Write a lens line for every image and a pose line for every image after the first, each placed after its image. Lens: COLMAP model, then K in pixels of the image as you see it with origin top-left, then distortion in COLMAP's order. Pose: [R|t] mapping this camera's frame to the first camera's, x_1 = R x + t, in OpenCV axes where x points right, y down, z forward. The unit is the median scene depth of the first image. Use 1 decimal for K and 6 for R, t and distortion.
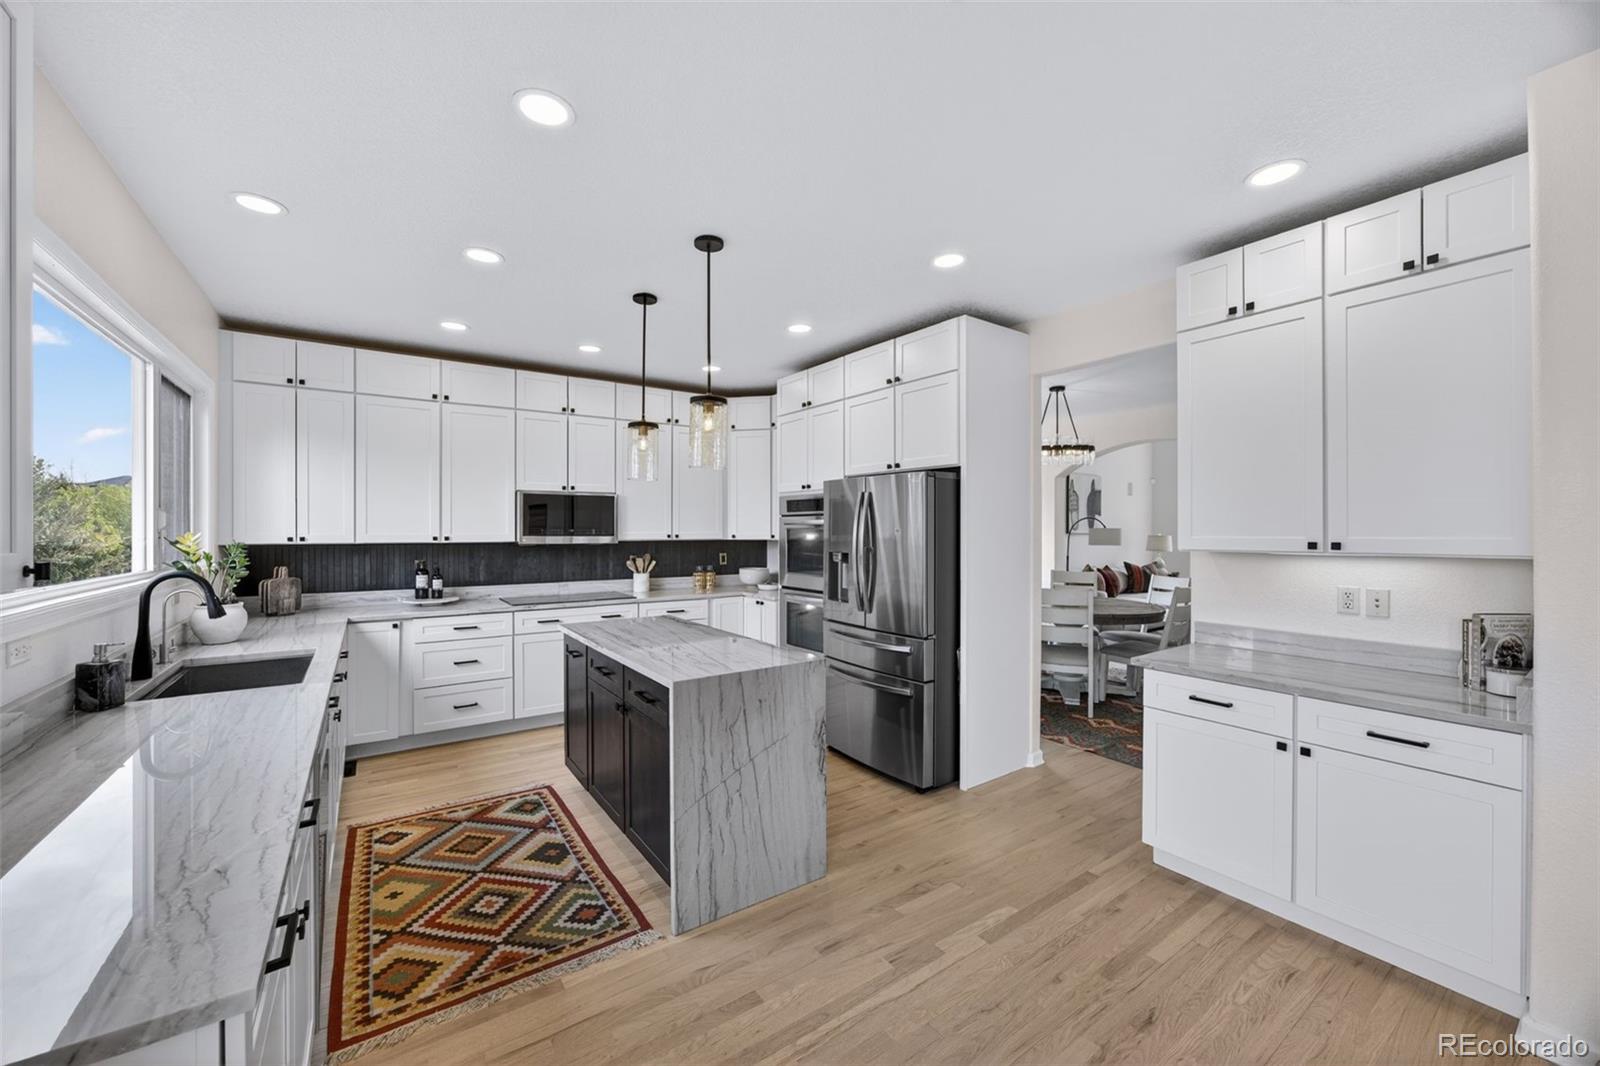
lens RADIAL K [[616.2, 0, 789.9], [0, 616.2, 533.0], [0, 0, 1]] dist [-0.016534, 0.003943]
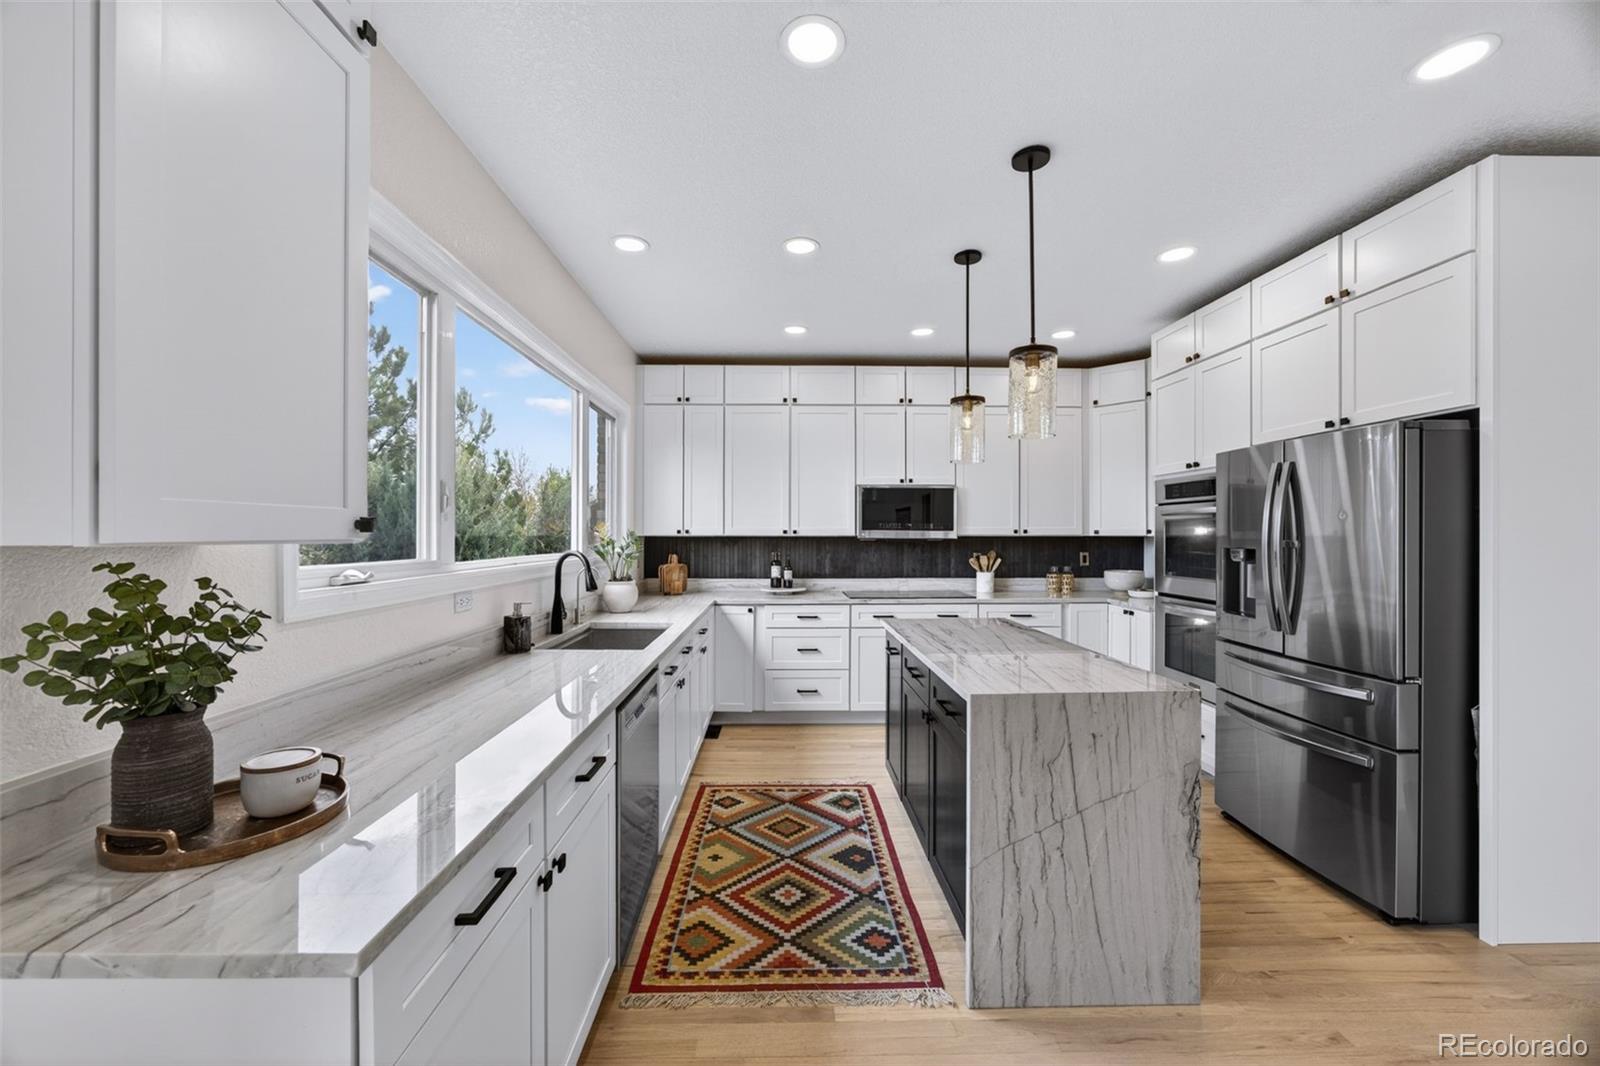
lens RADIAL K [[616.2, 0, 795.8], [0, 616.2, 533.8], [0, 0, 1]] dist [-0.016534, 0.003943]
pose [[0.835667, -0.000073, -0.549237, 0.040857], [-0.004125, 0.999971, -0.006409, 0.023195], [0.549222, 0.007621, 0.835642, 0.122829]]
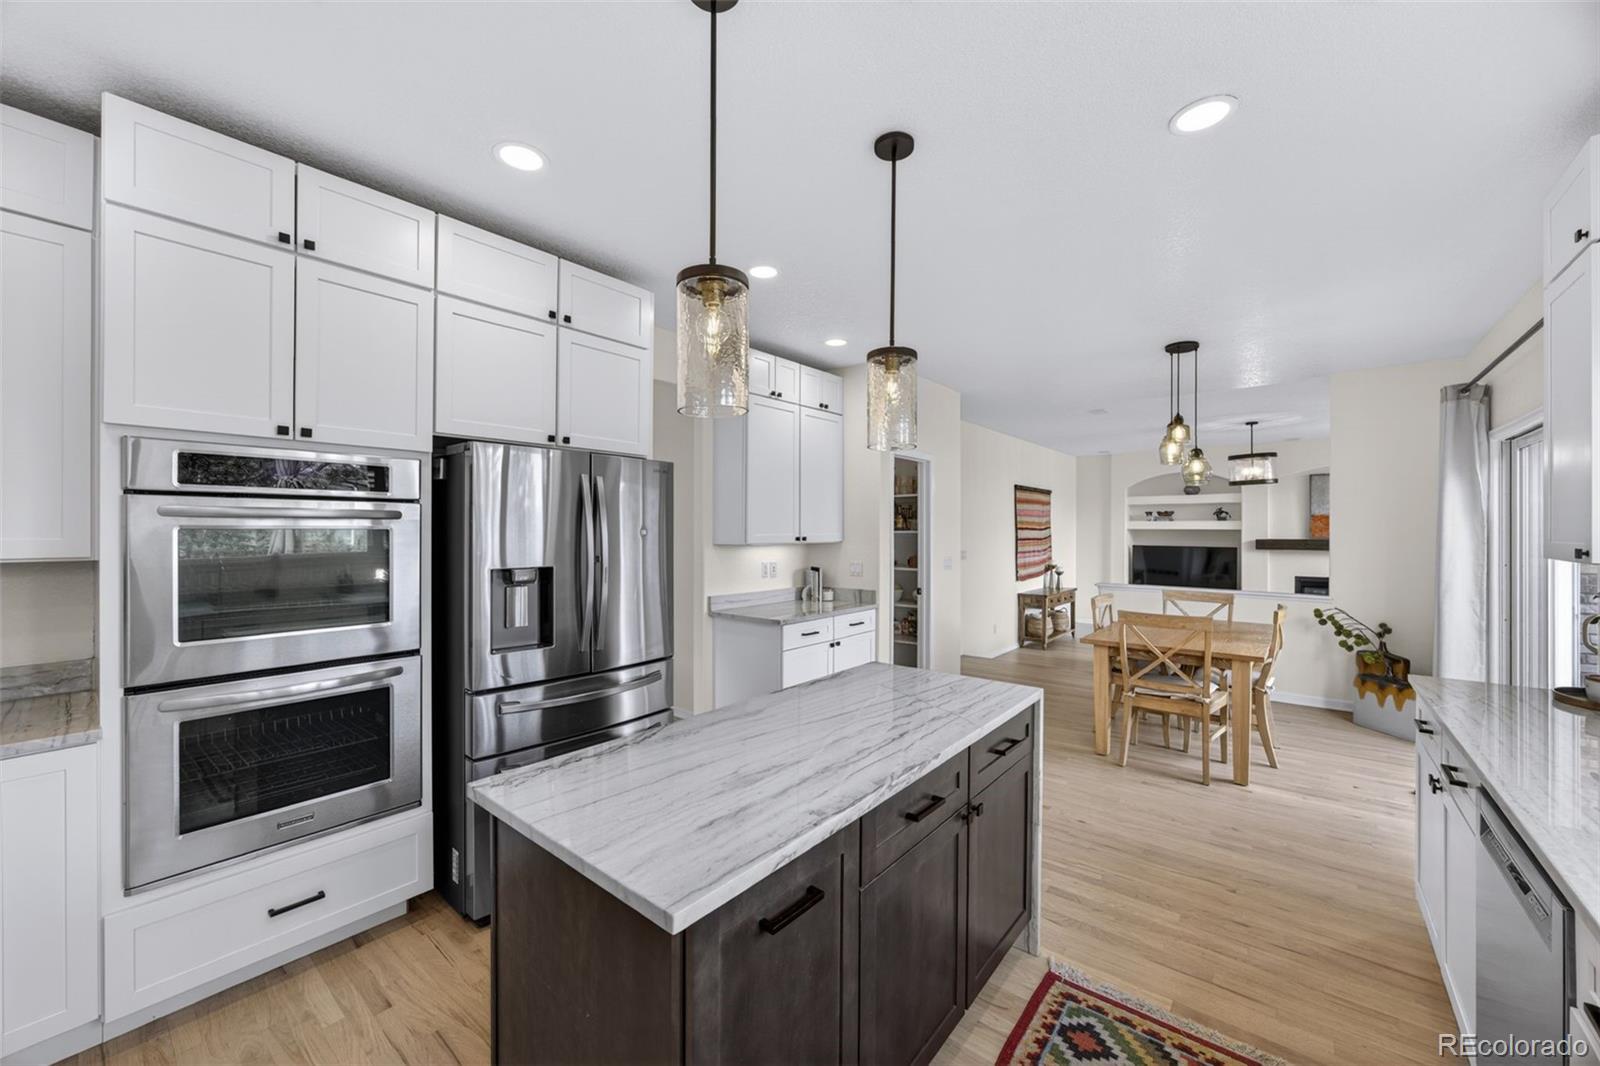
lens RADIAL K [[616.2, 0, 800.7], [0, 616.2, 537.4], [0, 0, 1]] dist [-0.016534, 0.003943]
pose [[-0.278919, -0.006867, 0.960290, -0.631980], [0.008631, 0.999916, 0.009657, -0.001619], [-0.960276, 0.010982, -0.278836, 1.026663]]
